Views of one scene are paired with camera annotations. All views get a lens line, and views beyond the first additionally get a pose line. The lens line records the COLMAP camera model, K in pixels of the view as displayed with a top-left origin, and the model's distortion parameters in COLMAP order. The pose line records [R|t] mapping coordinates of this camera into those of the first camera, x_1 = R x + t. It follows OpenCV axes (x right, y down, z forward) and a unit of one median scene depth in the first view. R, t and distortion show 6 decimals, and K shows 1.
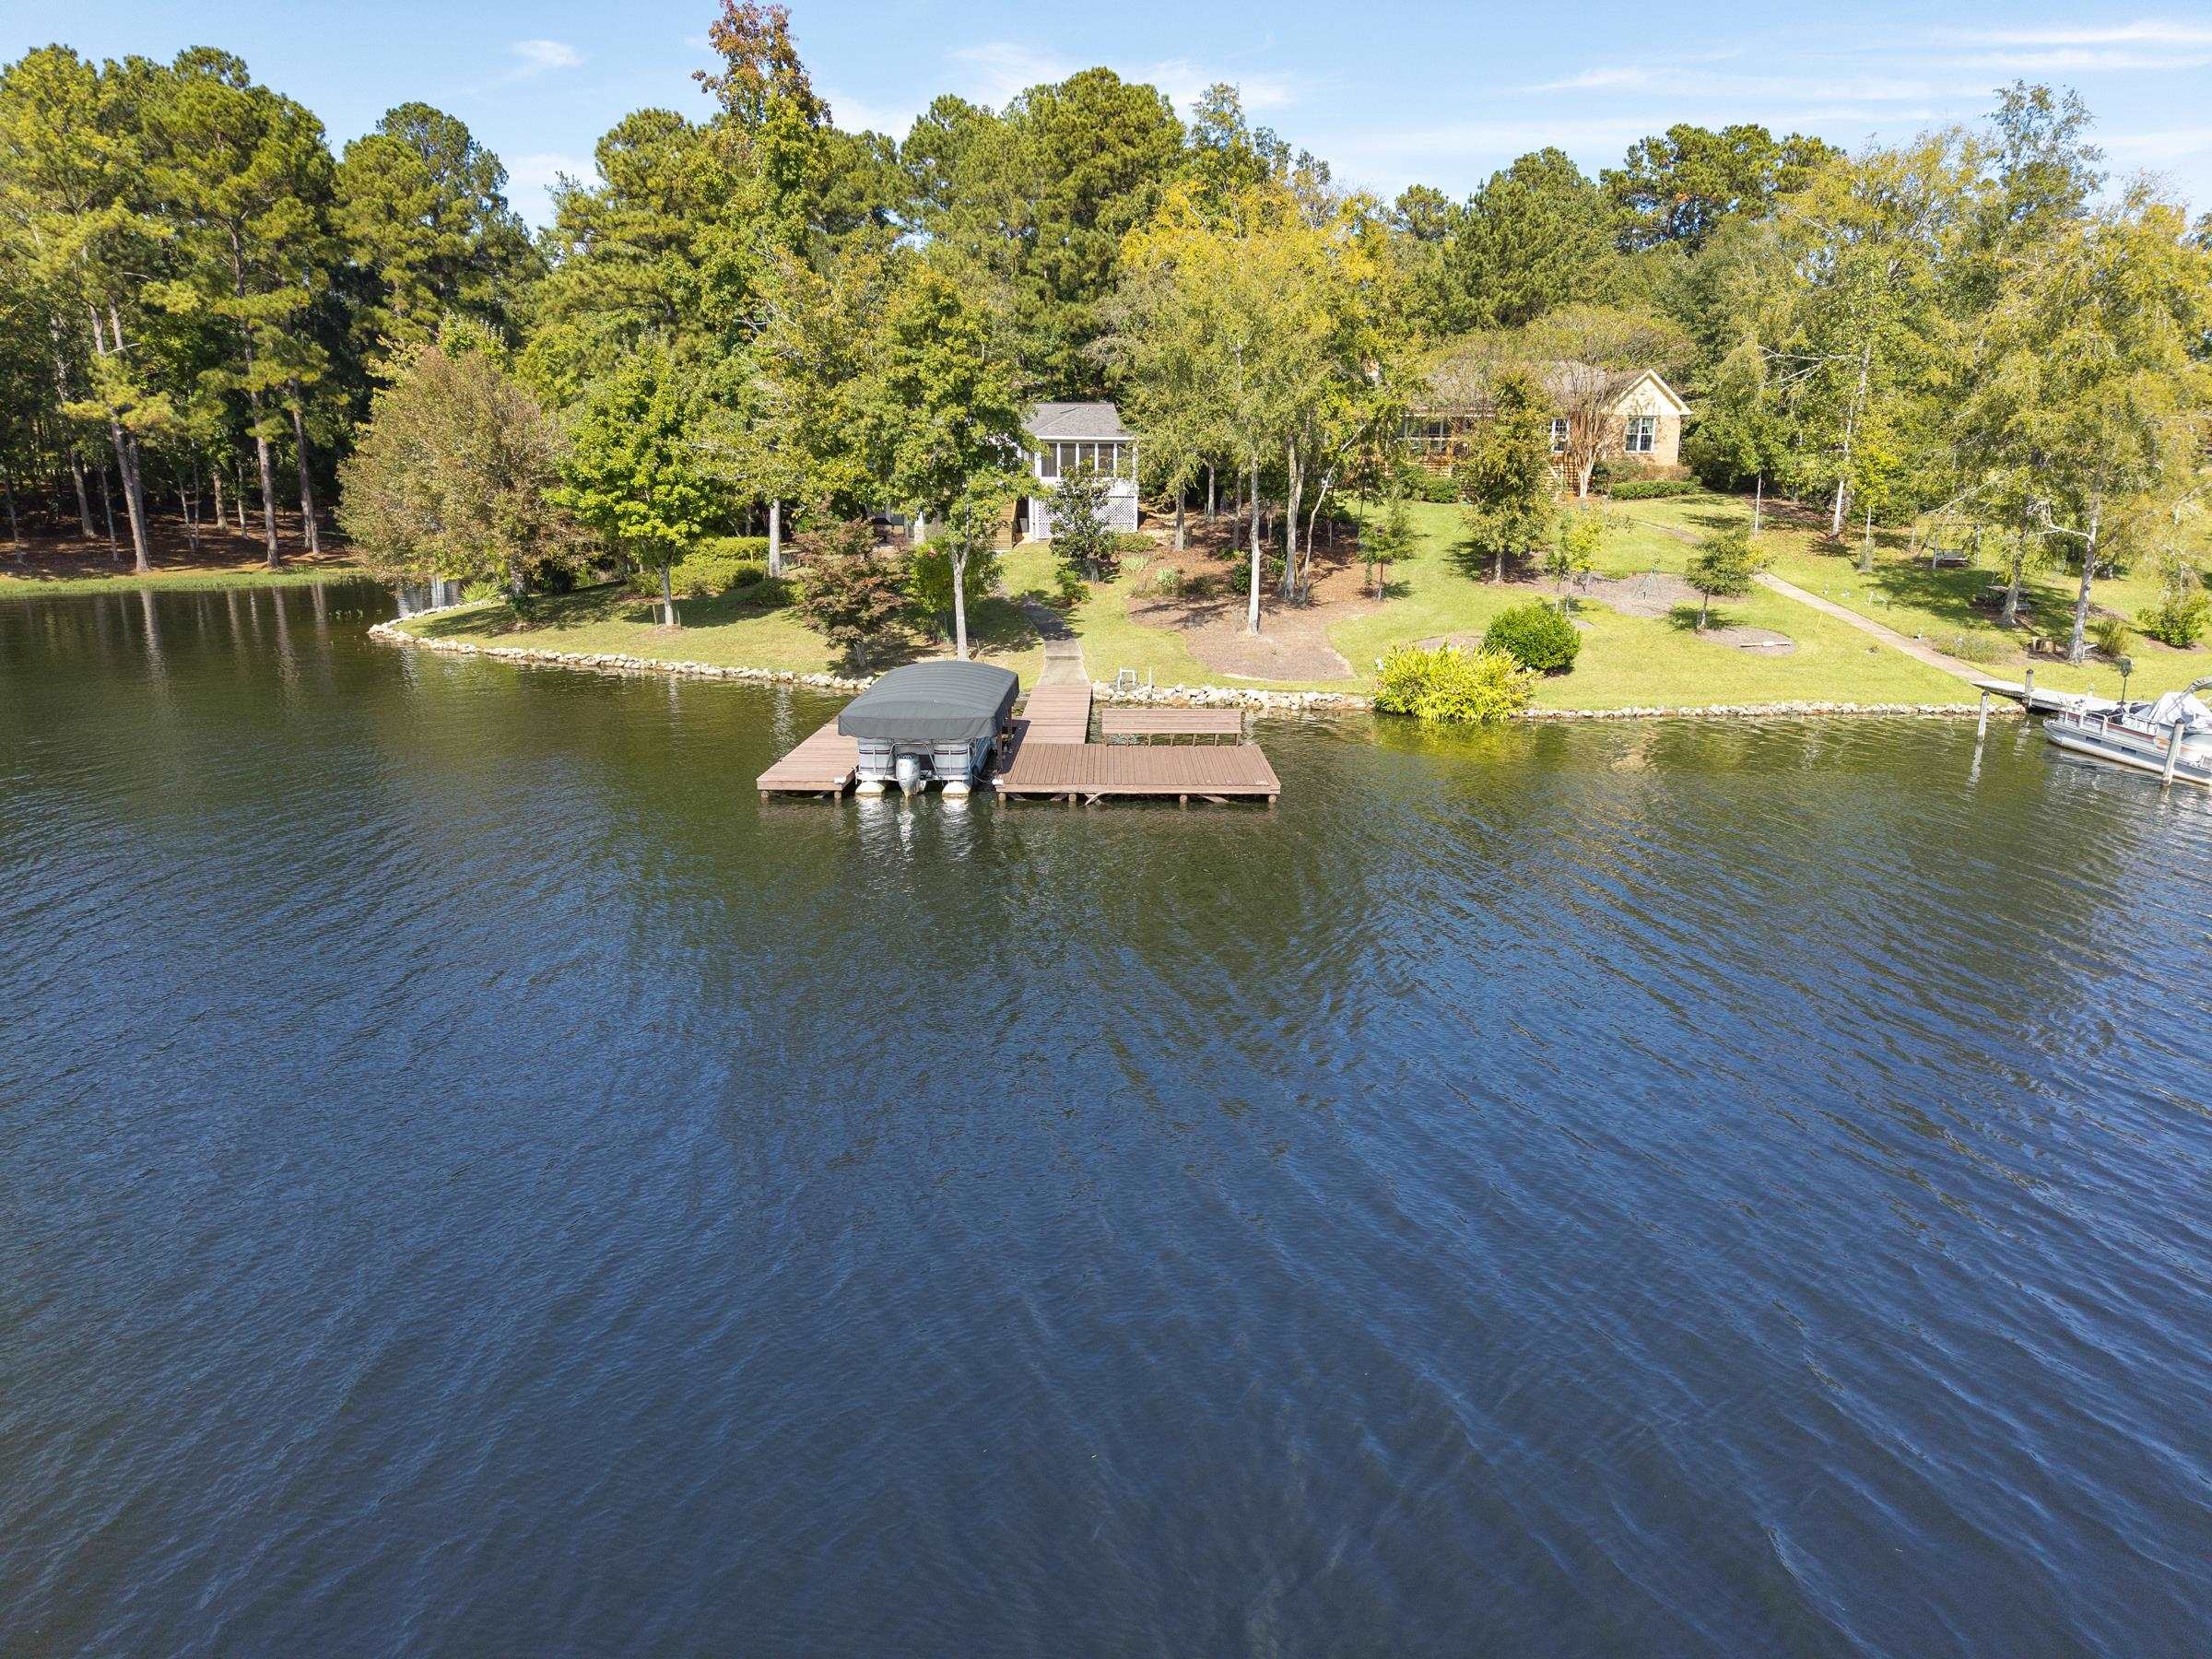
lens RADIAL K [[1490.2, 0, 1106.0], [0, 1490.2, 829.5], [0, 0, 1]] dist [0.040419, -0.033499]
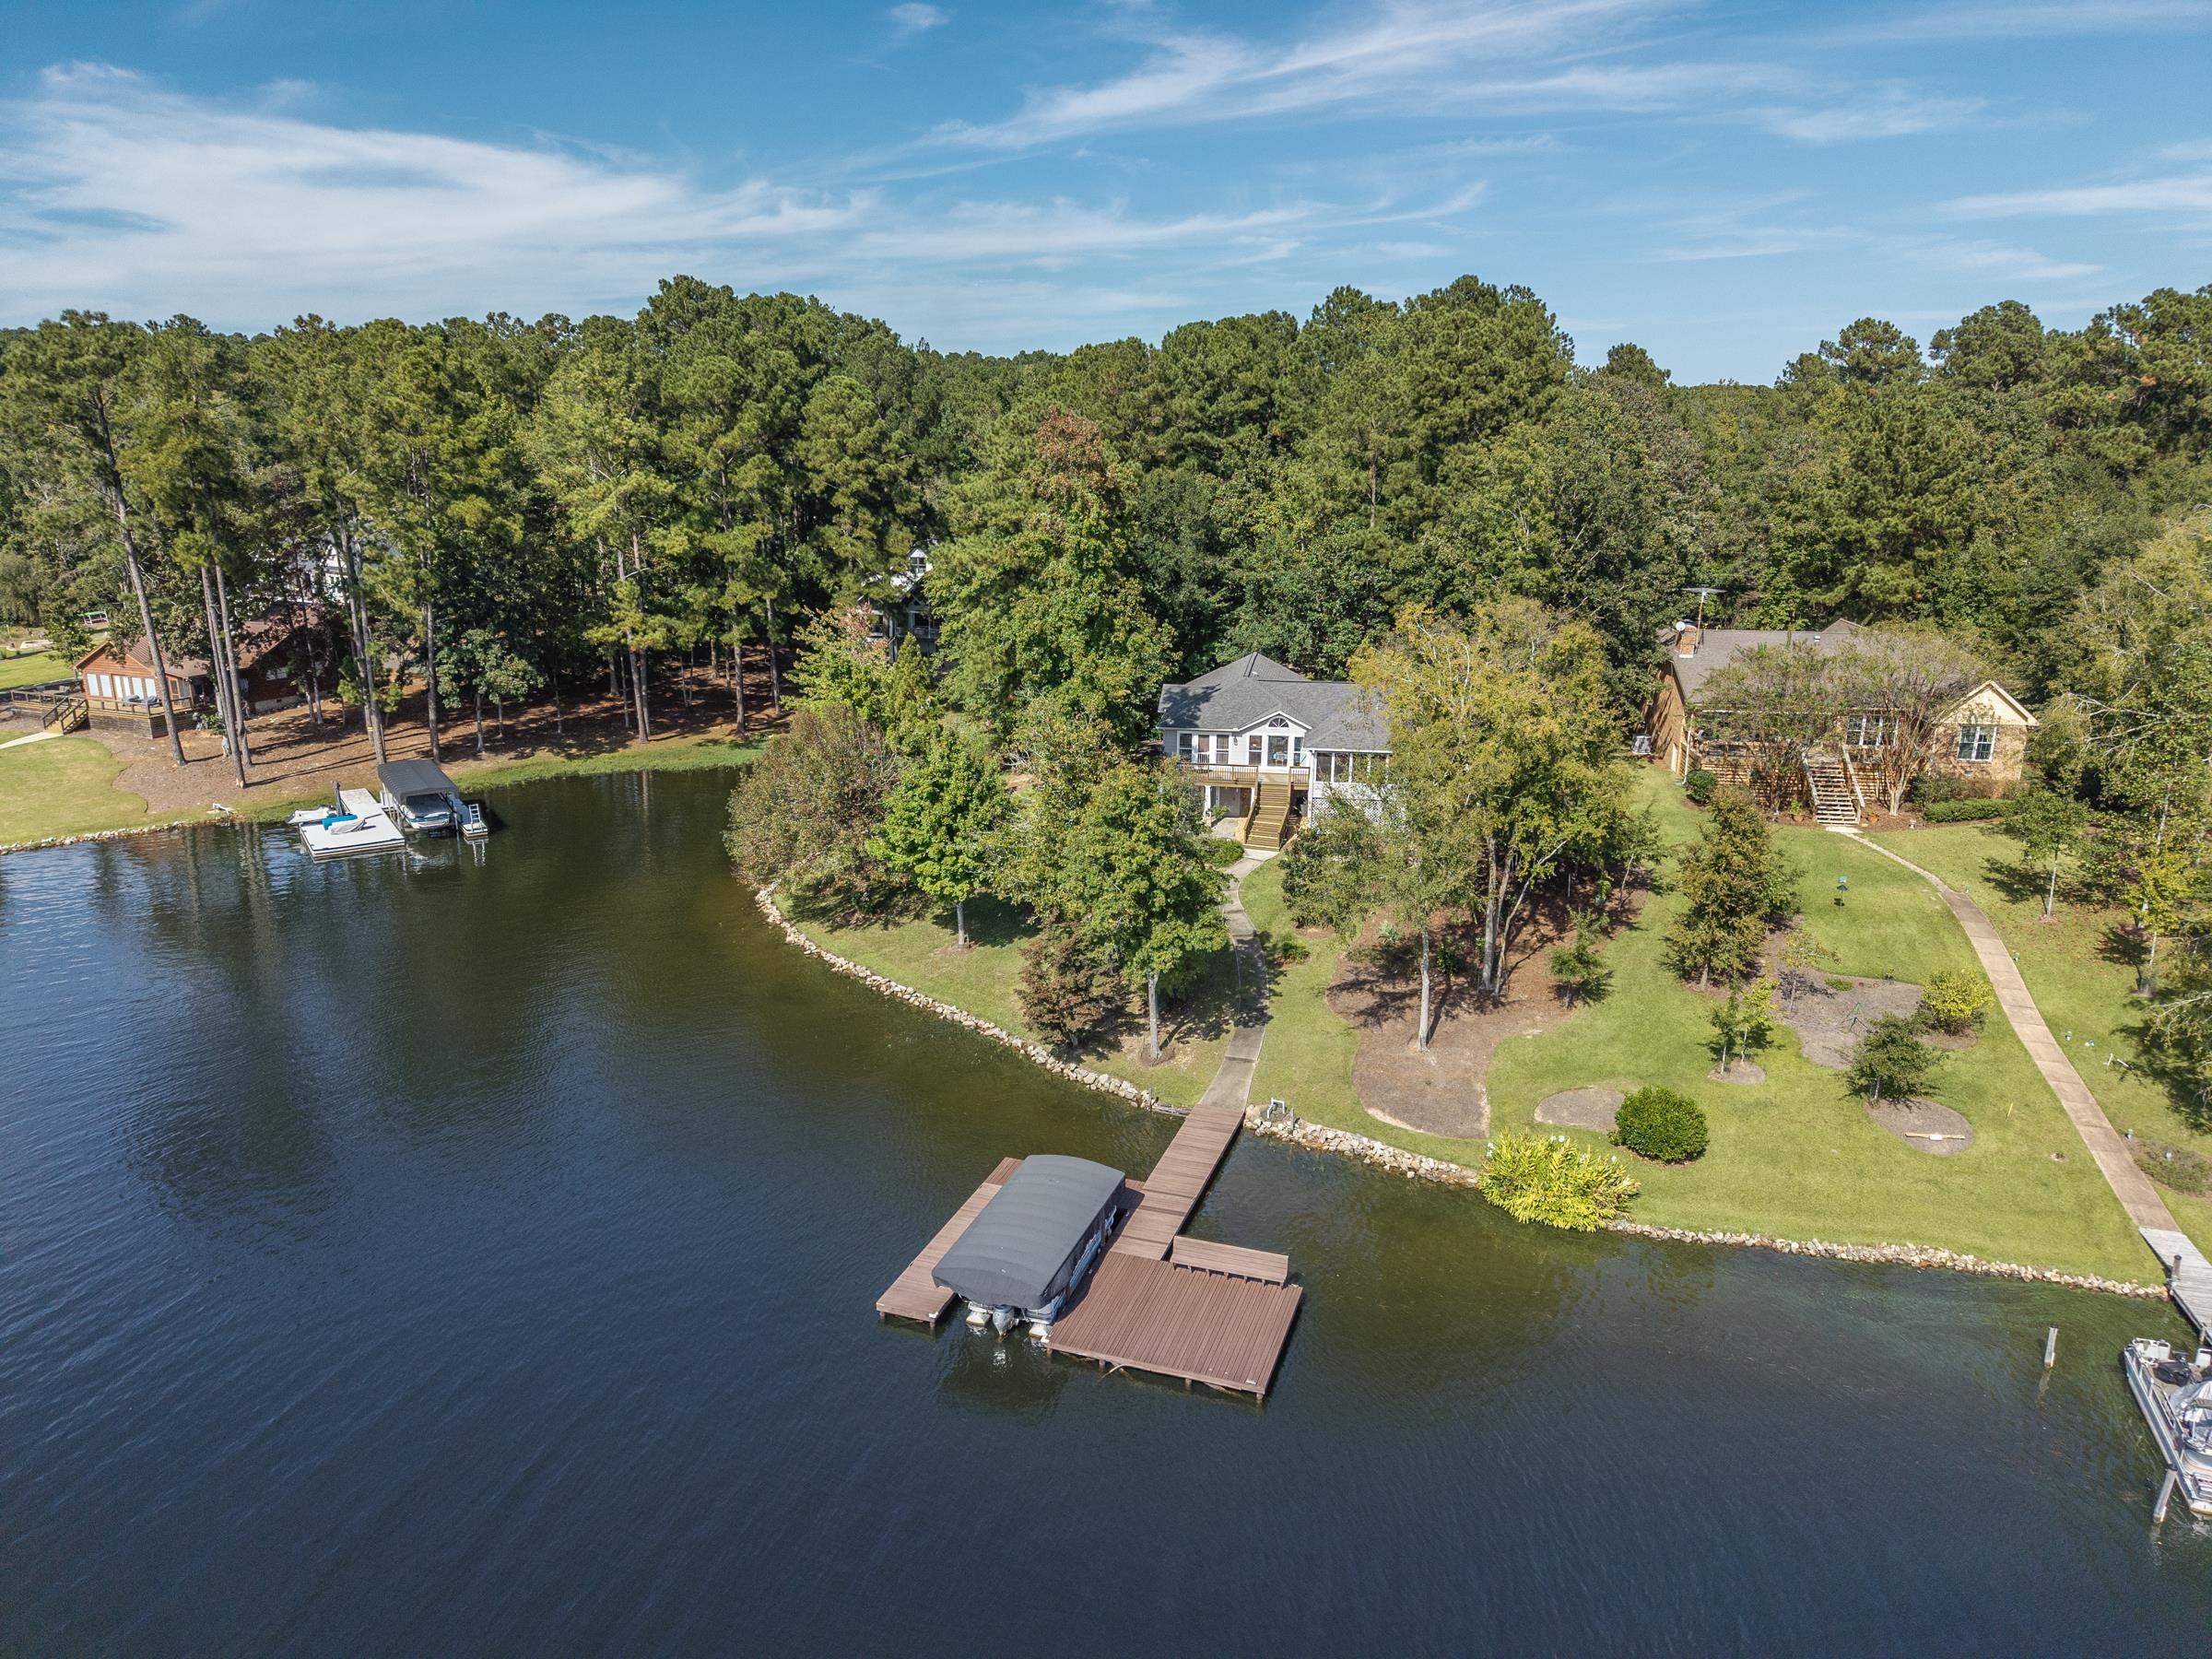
lens RADIAL K [[1490.2, 0, 1106.0], [0, 1490.2, 829.5], [0, 0, 1]] dist [0.040419, -0.033499]
pose [[0.948790, 0.082640, -0.304907, 0.169620], [-0.074874, 0.996503, 0.037097, -0.267666], [0.306907, -0.012368, 0.951659, -0.099490]]
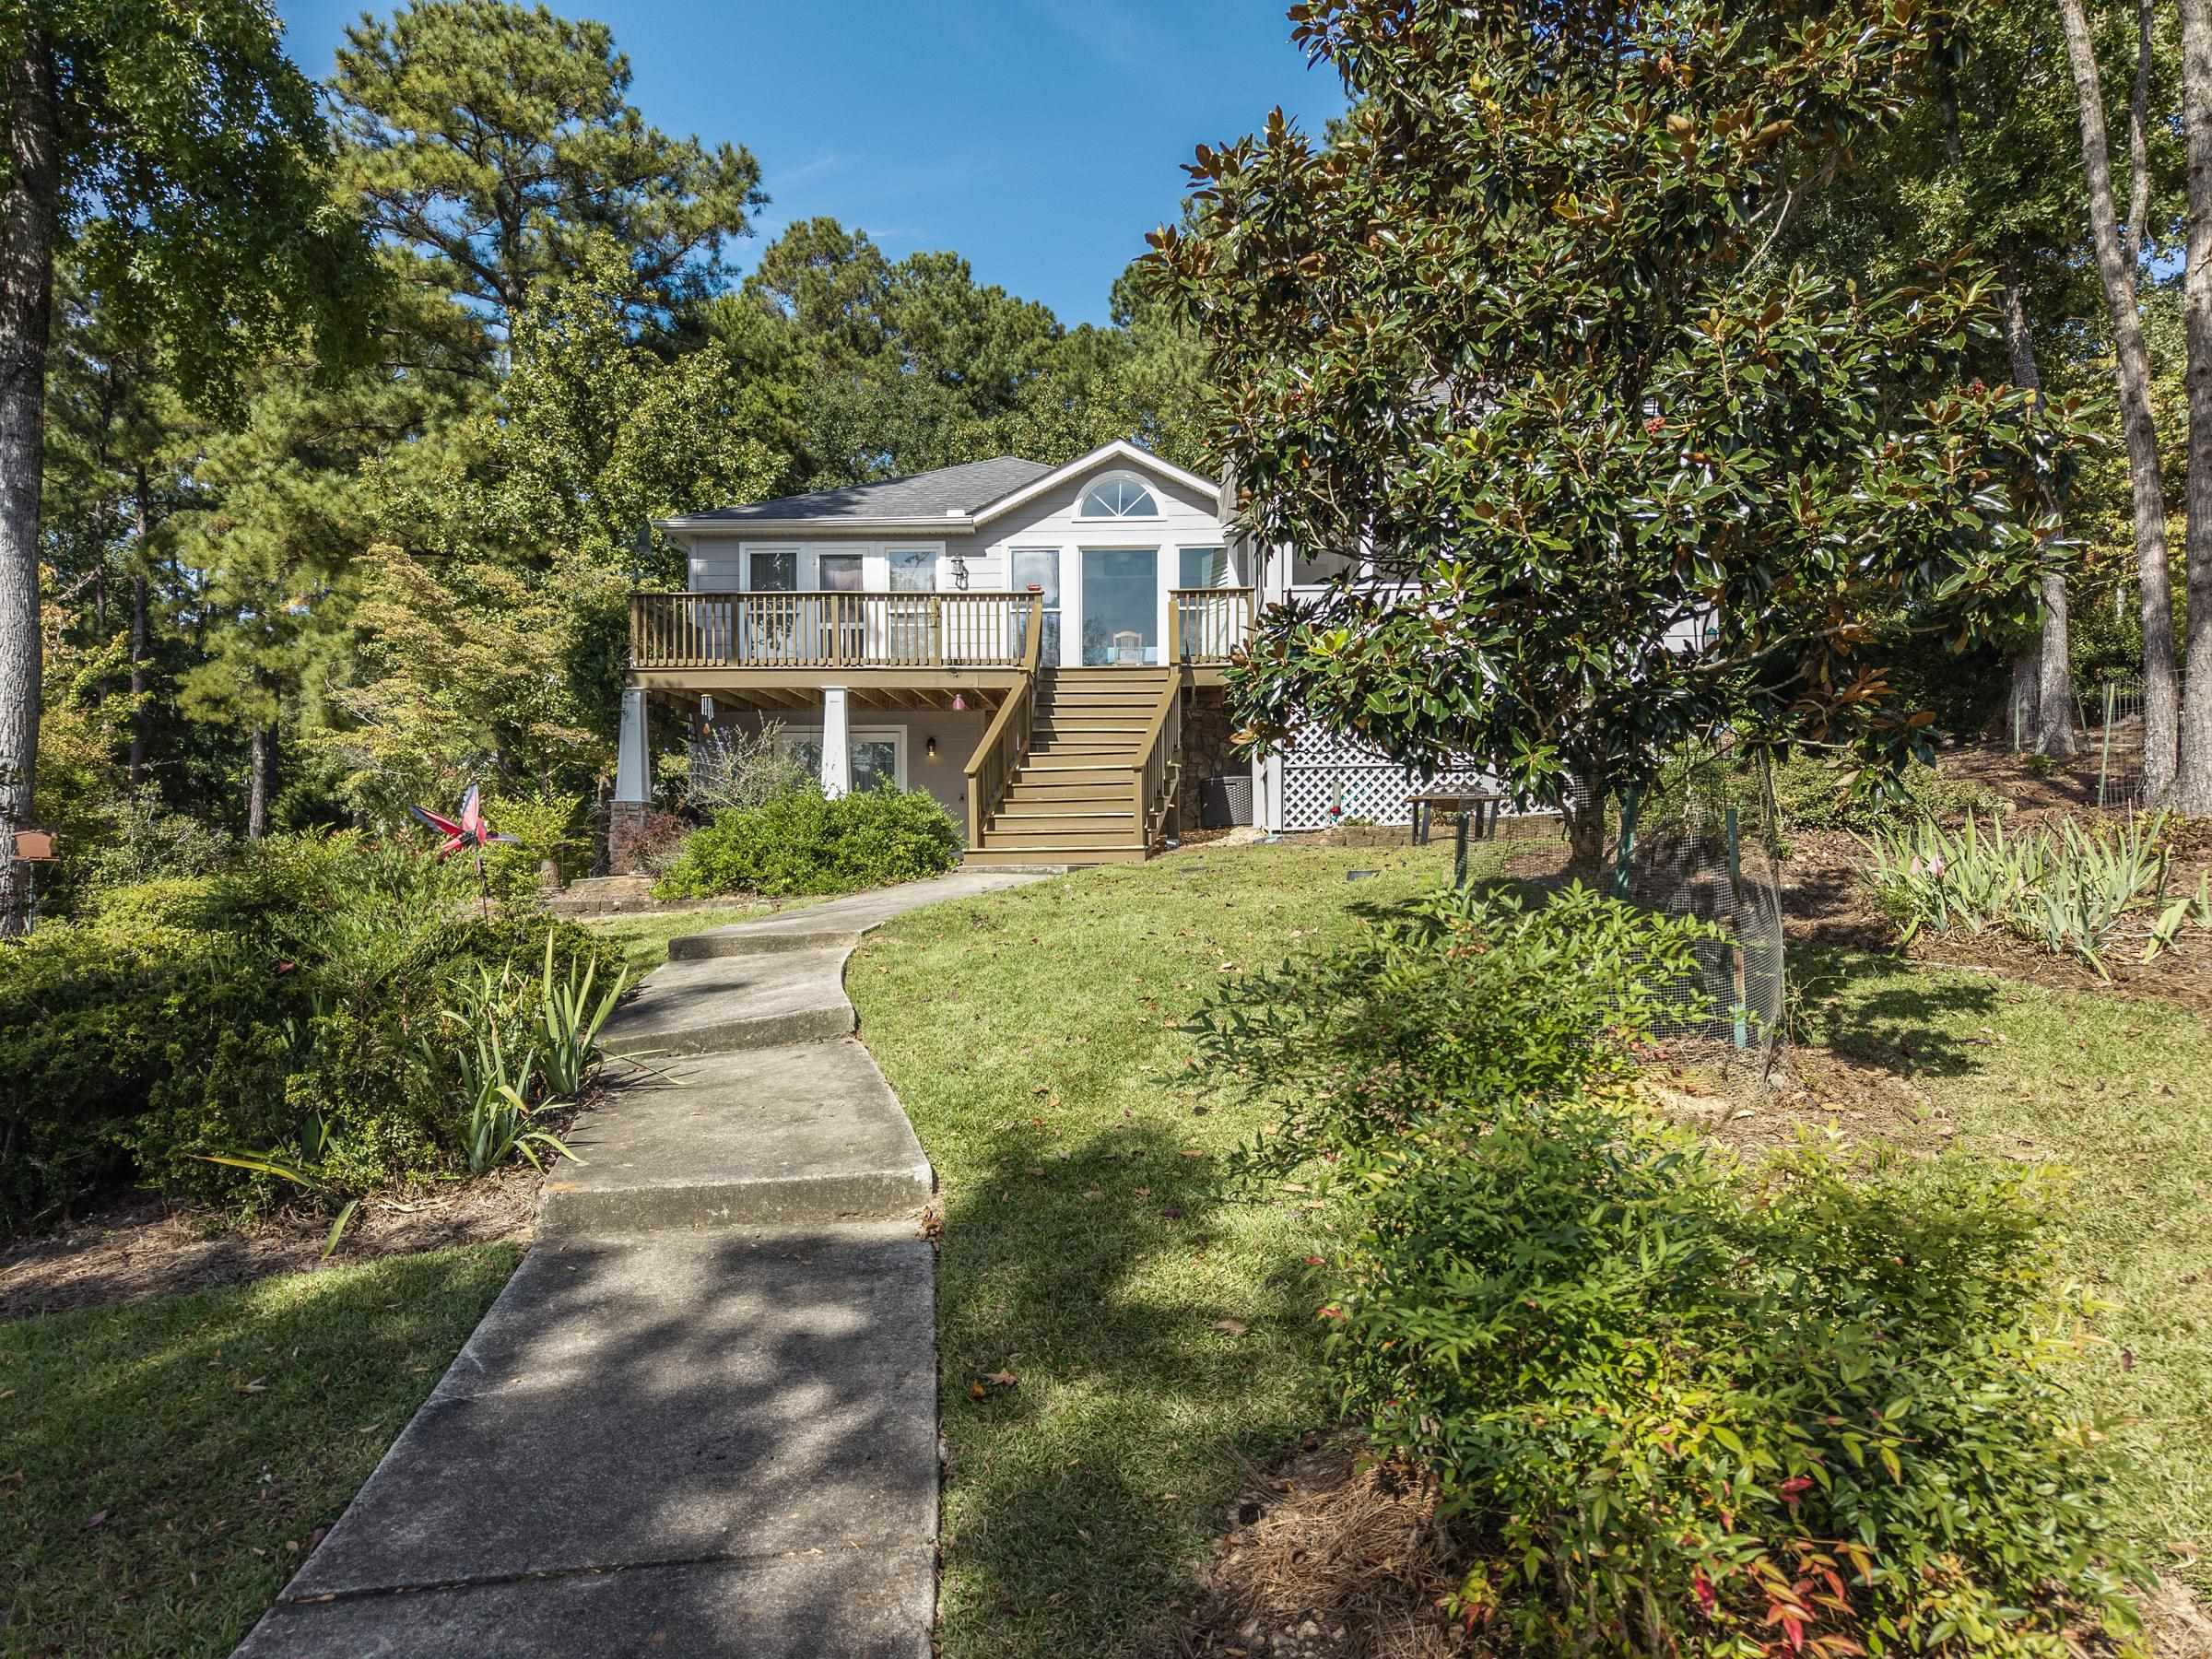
lens RADIAL K [[1489.4, 0, 1105.4], [0, 1489.4, 833.1], [0, 0, 1]] dist [0.017509, -0.006765]
pose [[0.976549, -0.016038, -0.214697, -0.025224], [-0.042496, 0.963244, -0.265246, -0.151912], [0.211059, 0.268150, 0.939973, 0.901076]]
